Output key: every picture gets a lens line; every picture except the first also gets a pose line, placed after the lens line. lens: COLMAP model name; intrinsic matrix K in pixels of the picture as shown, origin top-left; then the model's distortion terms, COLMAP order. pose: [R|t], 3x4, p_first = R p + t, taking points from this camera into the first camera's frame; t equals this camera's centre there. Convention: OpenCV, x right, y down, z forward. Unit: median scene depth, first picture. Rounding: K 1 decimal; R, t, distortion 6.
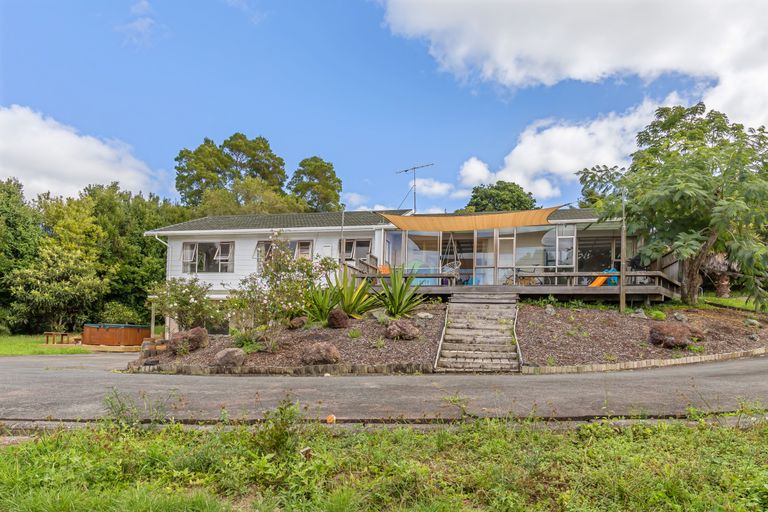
lens RADIAL K [[520.3, 0, 382.9], [0, 520.3, 256.8], [0, 0, 1]] dist [0.025170, -0.002846]
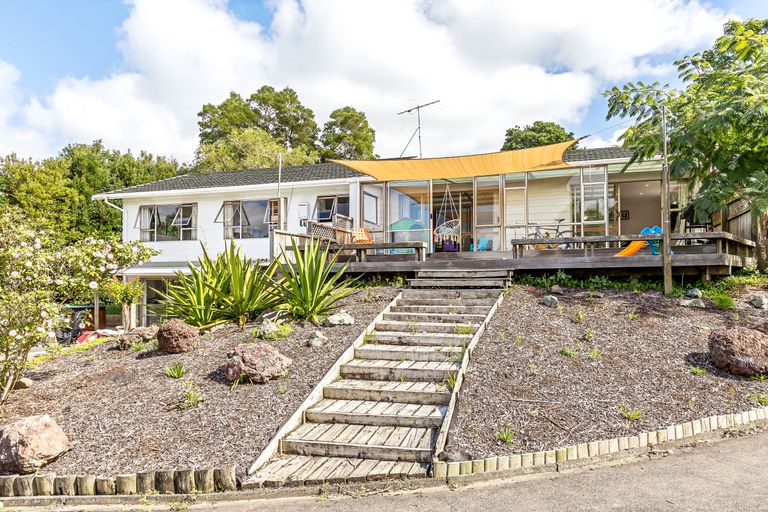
lens RADIAL K [[520.3, 0, 400.2], [0, 520.3, 223.3], [0, 0, 1]] dist [0.025170, -0.002846]
pose [[0.997187, -0.031974, -0.067799, 0.076316], [0.033969, 0.999017, 0.028481, -0.007496], [0.066821, -0.030704, 0.997292, 0.143867]]
